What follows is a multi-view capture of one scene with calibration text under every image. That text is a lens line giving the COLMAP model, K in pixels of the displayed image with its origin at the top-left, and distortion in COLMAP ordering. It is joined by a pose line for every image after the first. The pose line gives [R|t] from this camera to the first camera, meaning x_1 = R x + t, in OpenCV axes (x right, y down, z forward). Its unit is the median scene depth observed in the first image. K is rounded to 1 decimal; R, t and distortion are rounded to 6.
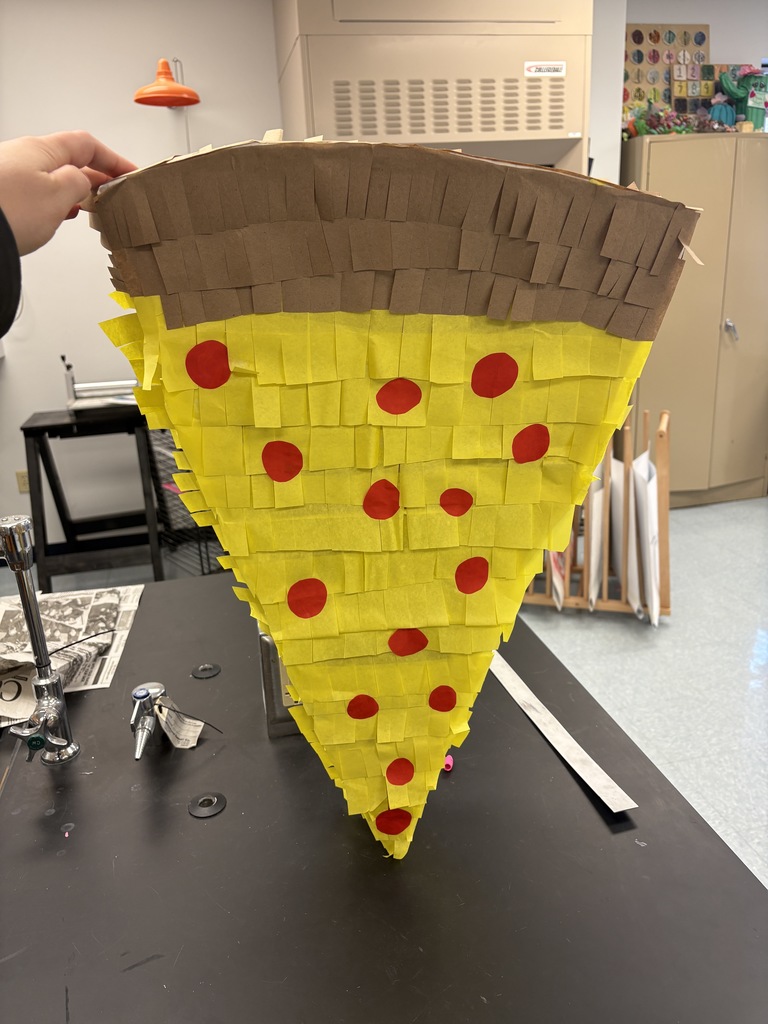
lens RADIAL K [[787.6, 0, 389.0], [0, 787.6, 509.0], [0, 0, 1]] dist [-0.004527, 0.001625]
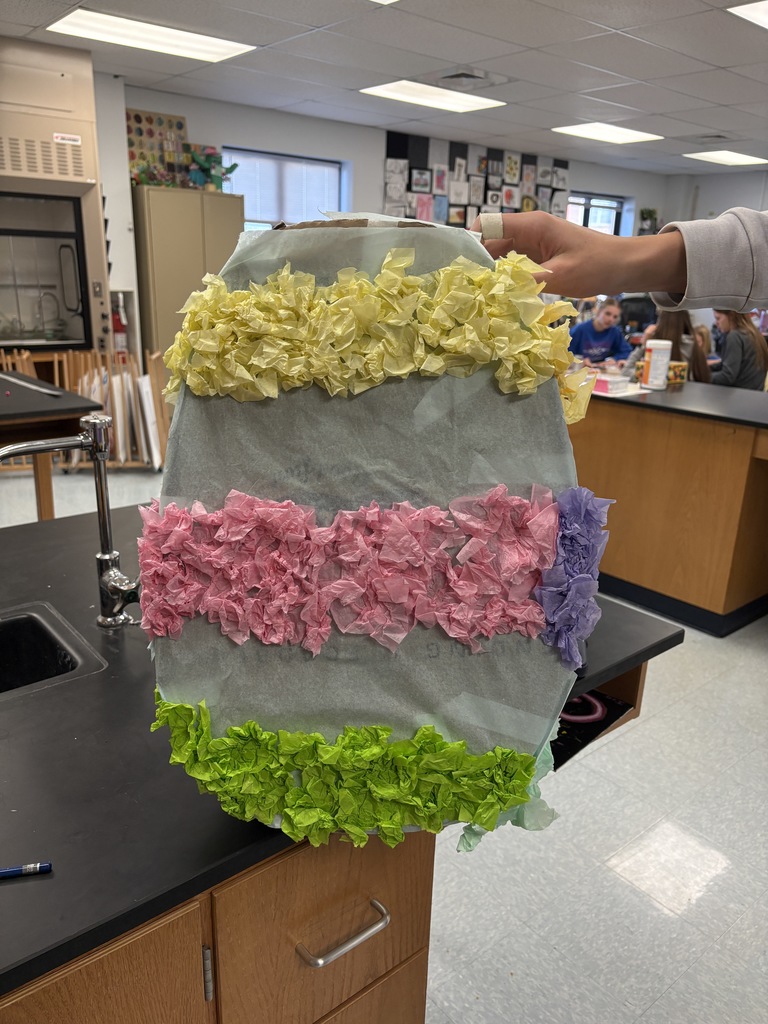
lens RADIAL K [[787.6, 0, 378.3], [0, 787.6, 512.8], [0, 0, 1]] dist [-0.004527, 0.001625]
pose [[0.879606, -0.069701, 0.470568, -0.041386], [0.081864, 0.996629, -0.005402, 0.206986], [-0.468606, 0.043275, 0.882347, -0.535873]]
